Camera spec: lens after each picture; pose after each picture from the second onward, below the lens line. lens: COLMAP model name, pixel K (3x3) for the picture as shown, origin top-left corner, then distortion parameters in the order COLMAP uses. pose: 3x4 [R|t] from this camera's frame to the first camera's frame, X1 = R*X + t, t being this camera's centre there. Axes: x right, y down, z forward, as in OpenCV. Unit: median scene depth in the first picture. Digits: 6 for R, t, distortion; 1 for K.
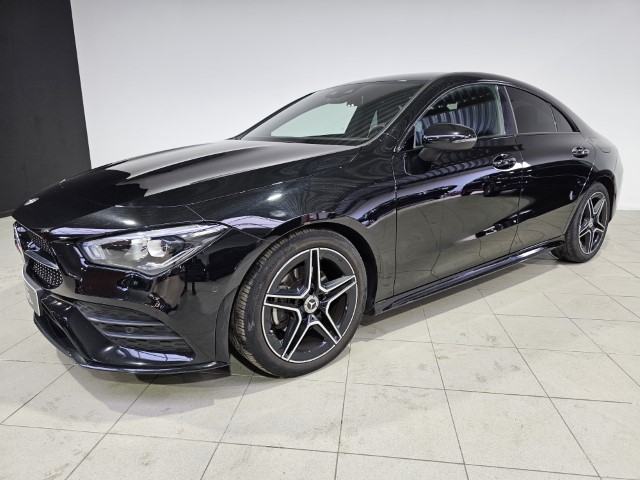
lens RADIAL K [[428.5, 0, 320.0], [0, 428.5, 240.0], [0, 0, 1]] dist [0.125803, -0.129790]
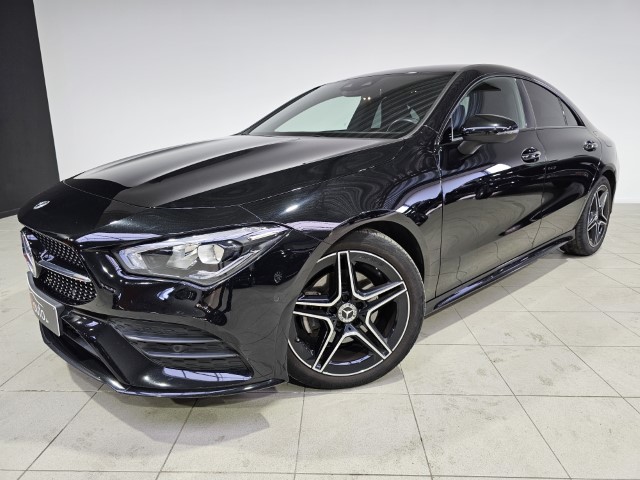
lens RADIAL K [[431.1, 0, 320.0], [0, 431.1, 240.0], [0, 0, 1]] dist [0.039440, -0.002278]
pose [[0.995786, -0.027340, 0.087538, -0.195659], [0.027418, 0.999624, 0.000303, -0.003339], [-0.087514, 0.002098, 0.996161, 0.097549]]
